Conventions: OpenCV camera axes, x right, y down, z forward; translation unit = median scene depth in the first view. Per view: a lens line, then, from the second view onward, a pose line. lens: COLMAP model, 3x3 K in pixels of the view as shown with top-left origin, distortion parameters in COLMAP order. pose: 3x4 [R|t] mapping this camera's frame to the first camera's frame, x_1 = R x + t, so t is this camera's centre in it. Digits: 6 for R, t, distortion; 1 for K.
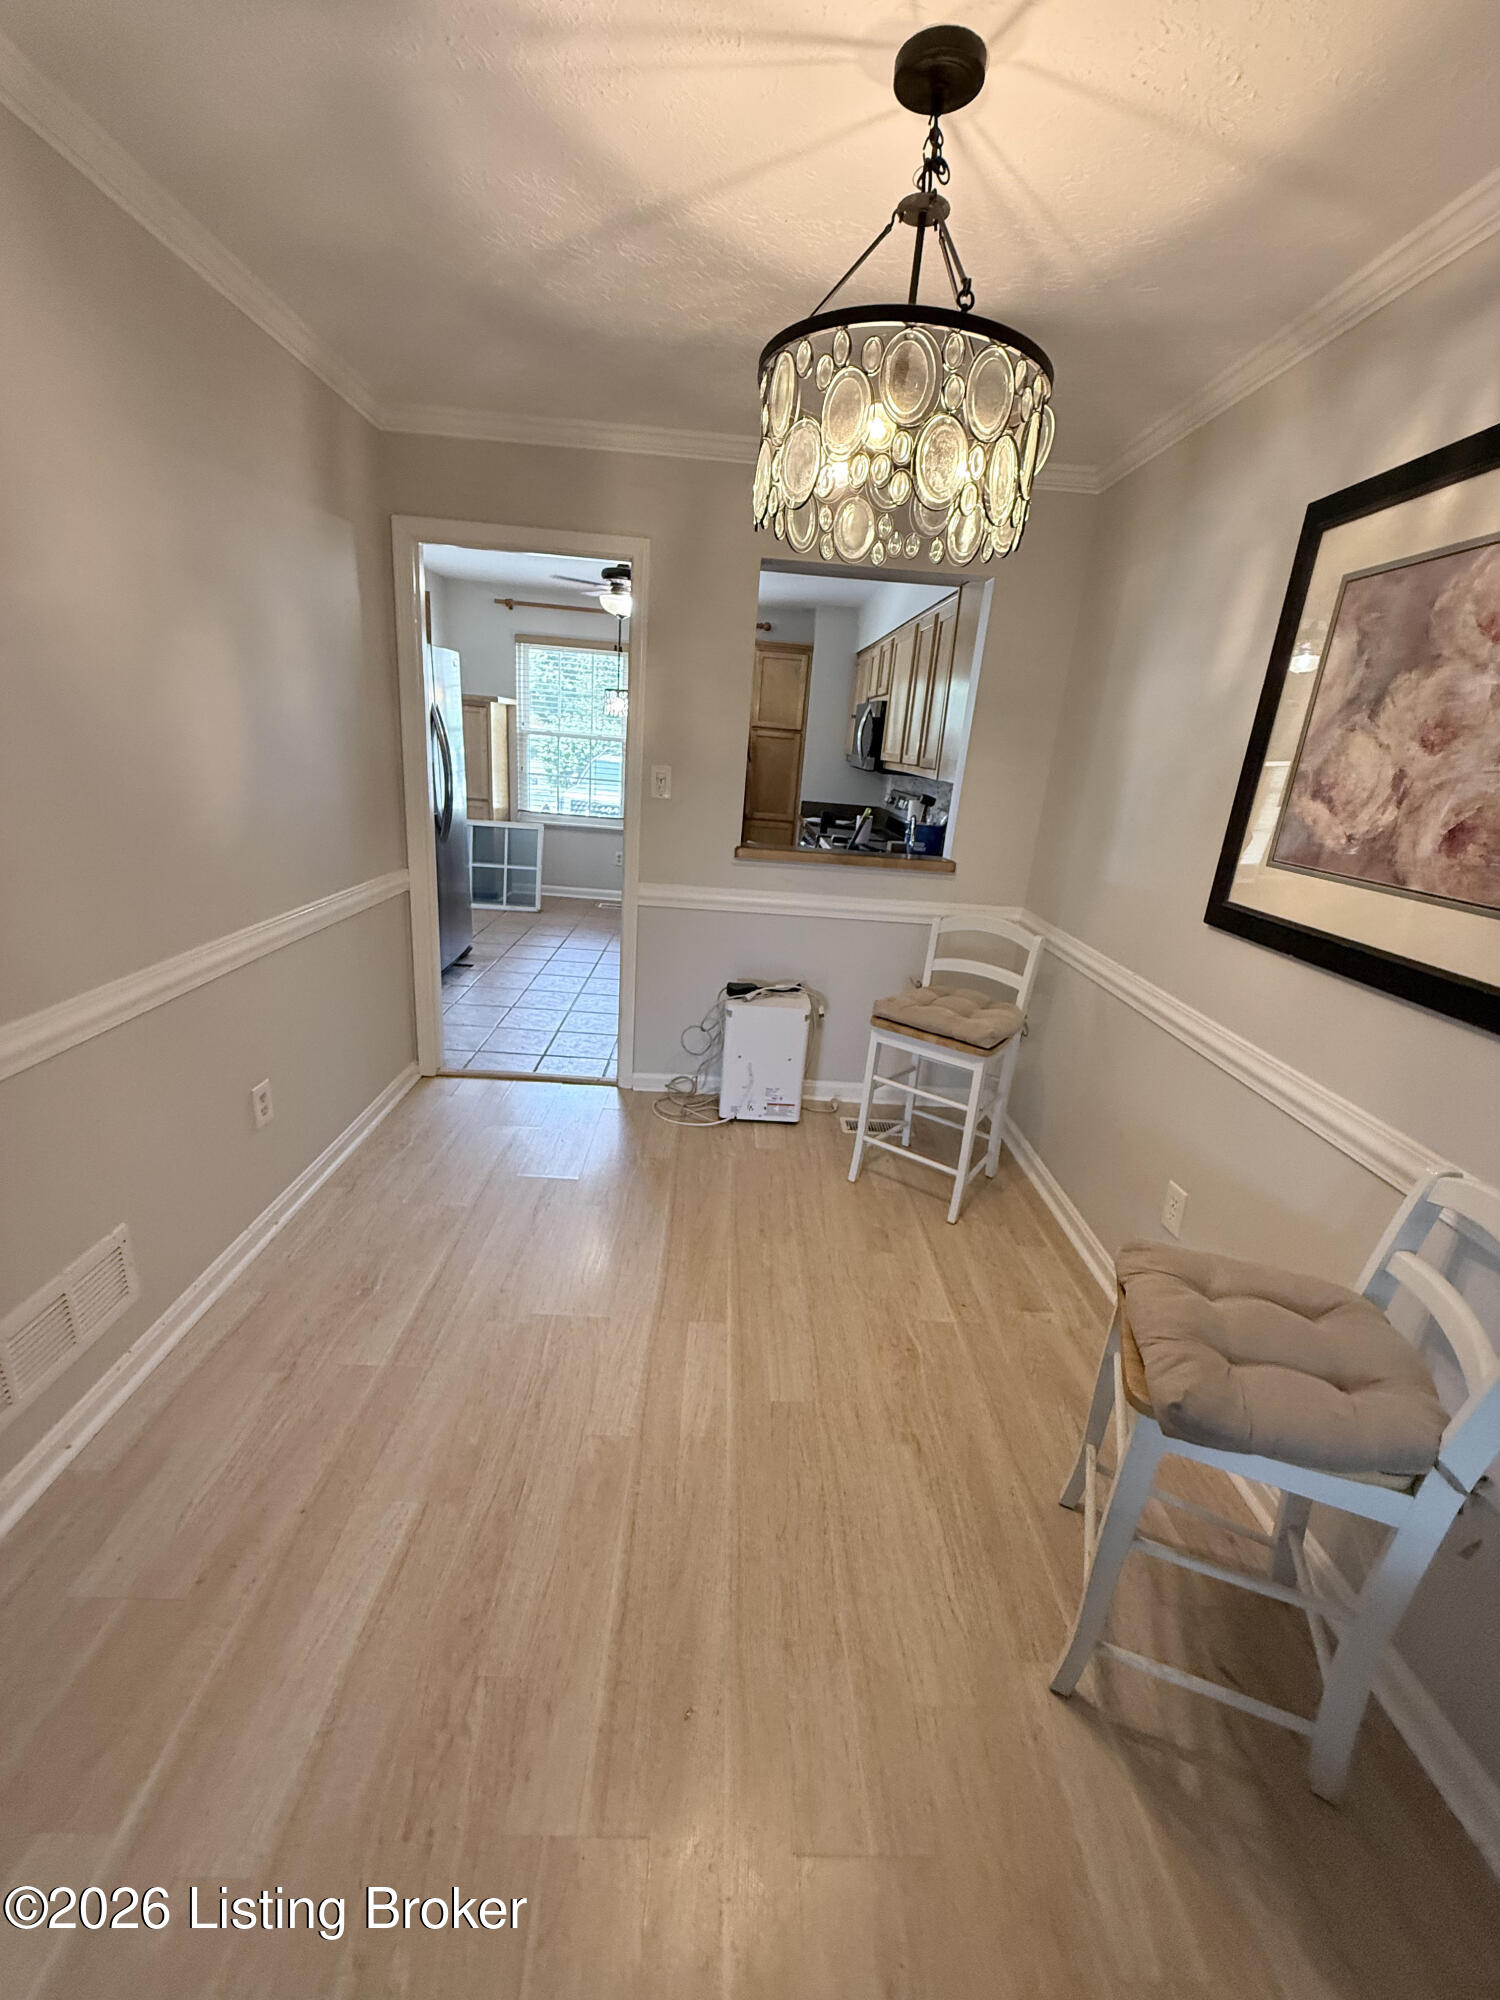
lens RADIAL K [[796.6, 0, 752.6], [0, 796.6, 995.8], [0, 0, 1]] dist [-0.000756, -0.000093]
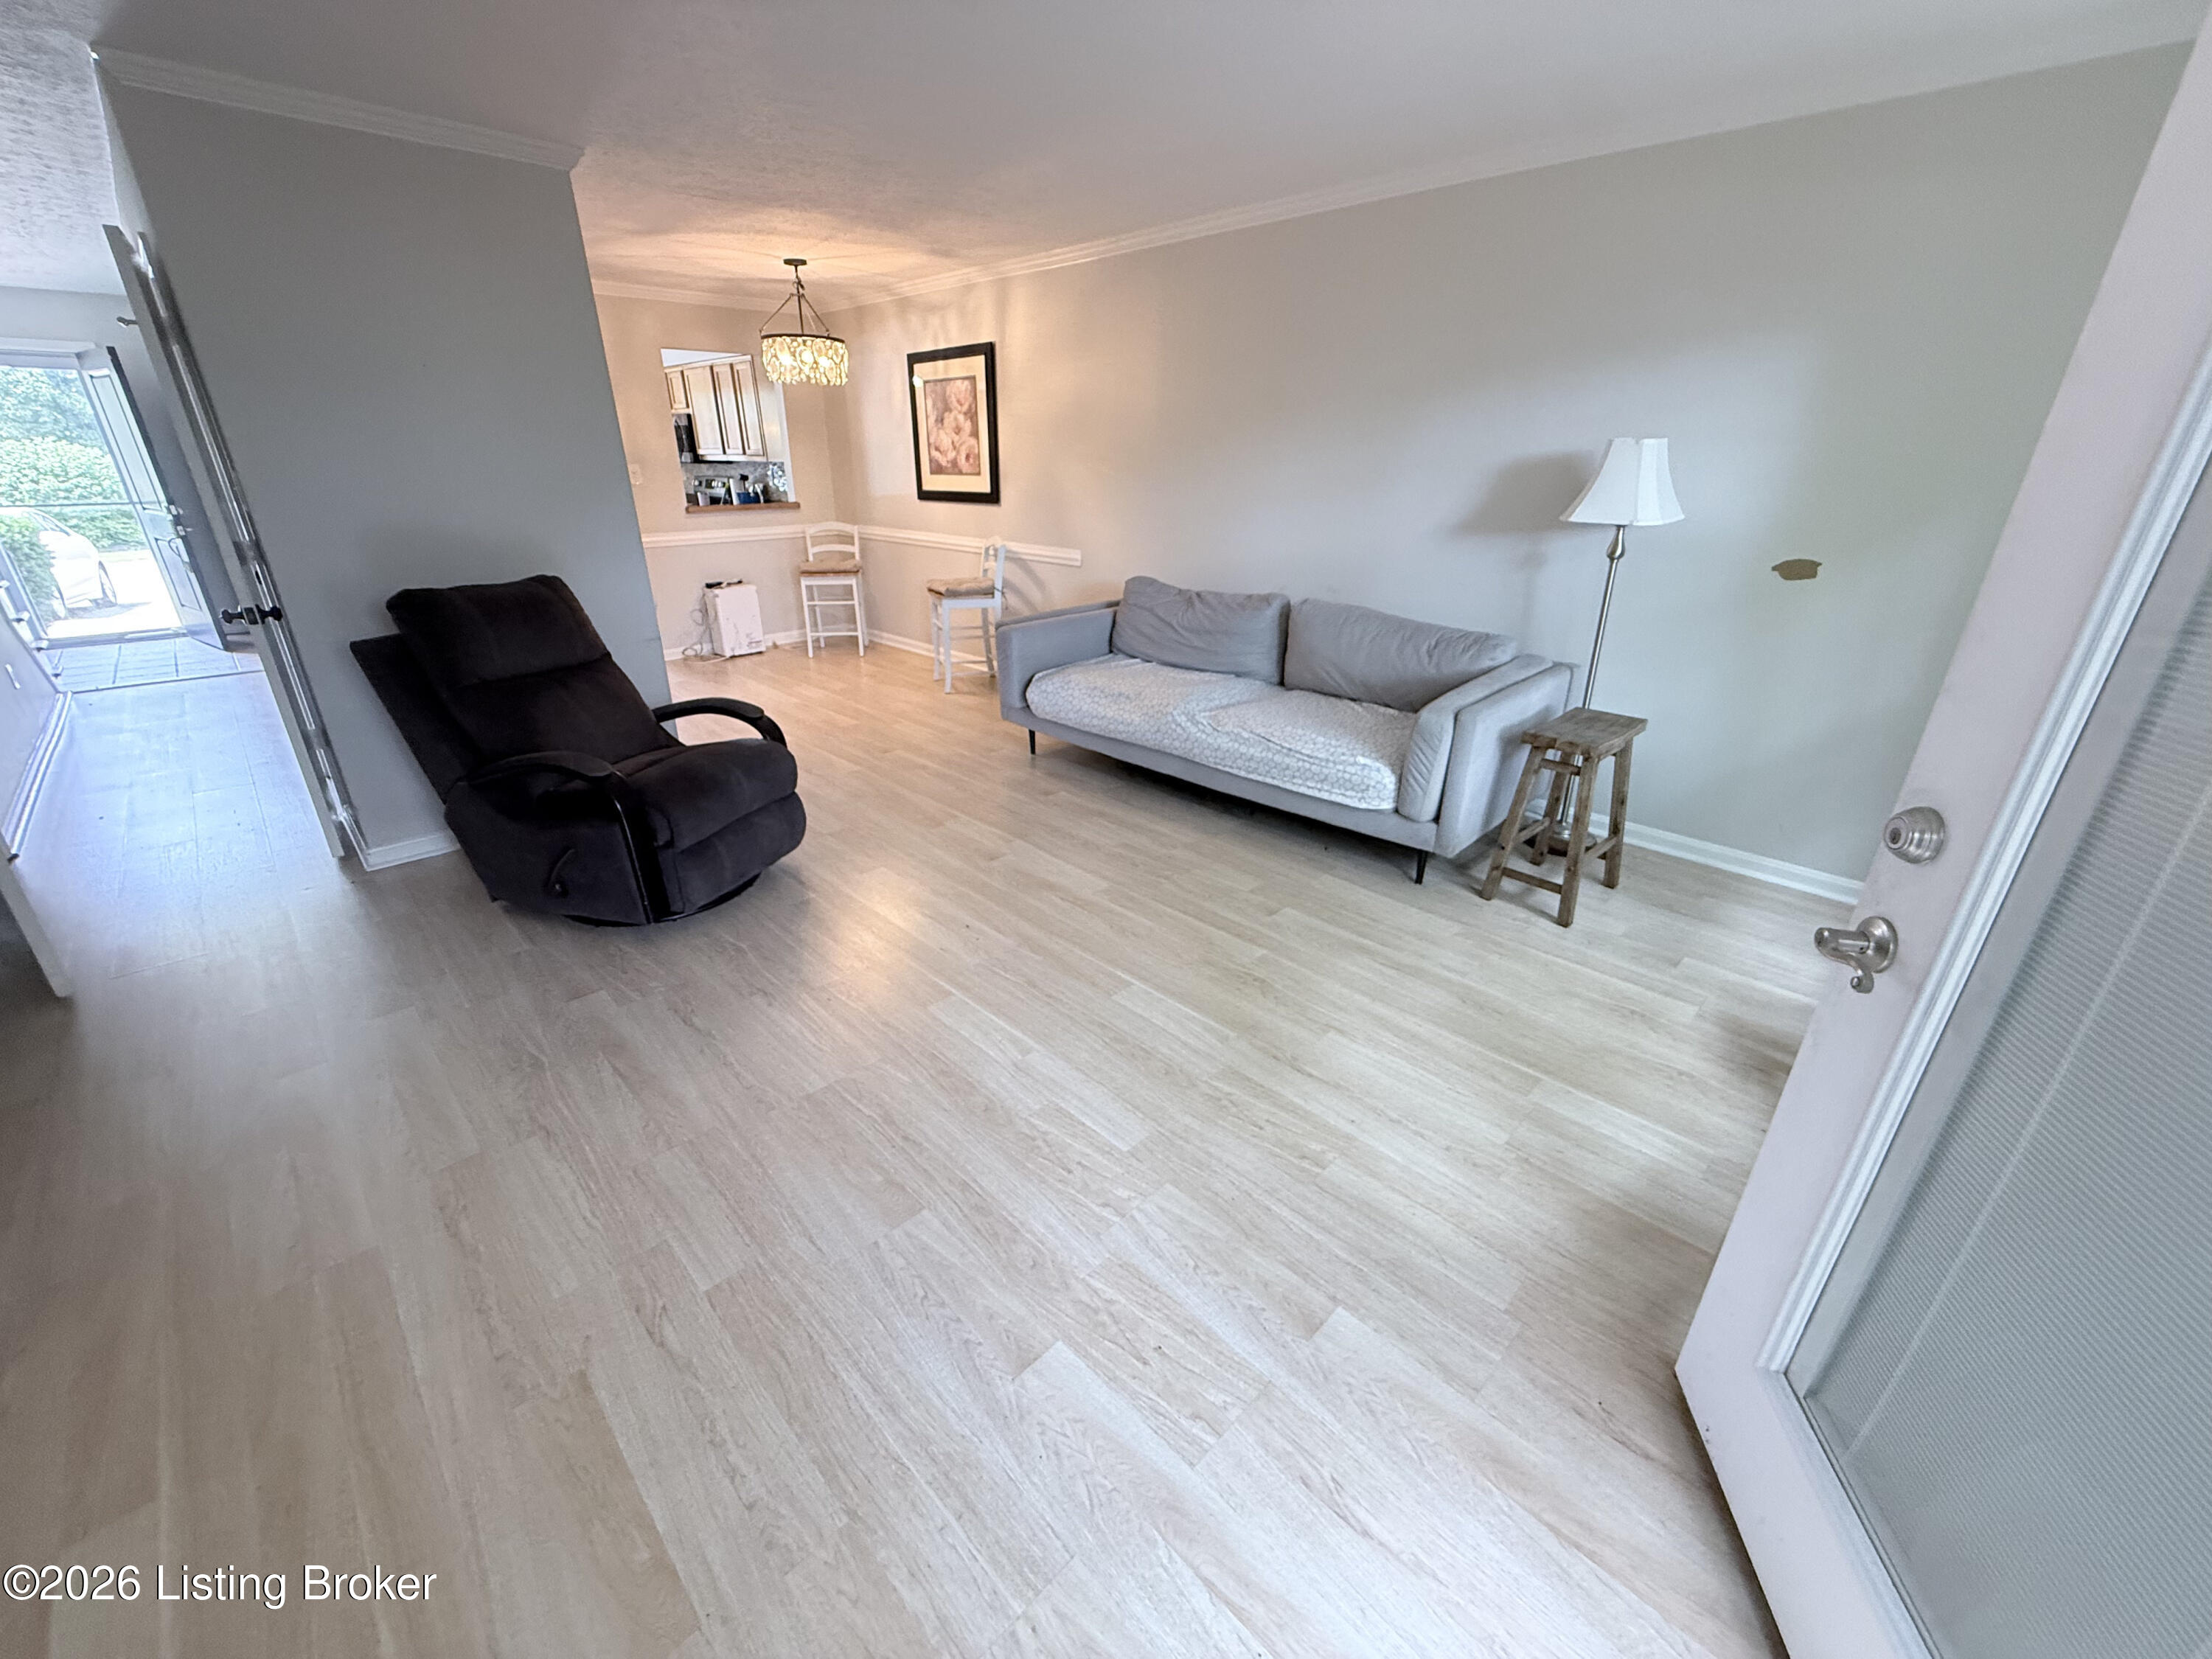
lens RADIAL K [[881.0, 0, 1102.9], [0, 881.0, 825.2], [0, 0, 1]] dist [-0.000756, -0.000093]
pose [[0.726748, -0.333976, 0.600248, -1.455288], [0.260107, 0.942574, 0.209521, 0.610276], [-0.635753, 0.003859, 0.771883, -2.183402]]
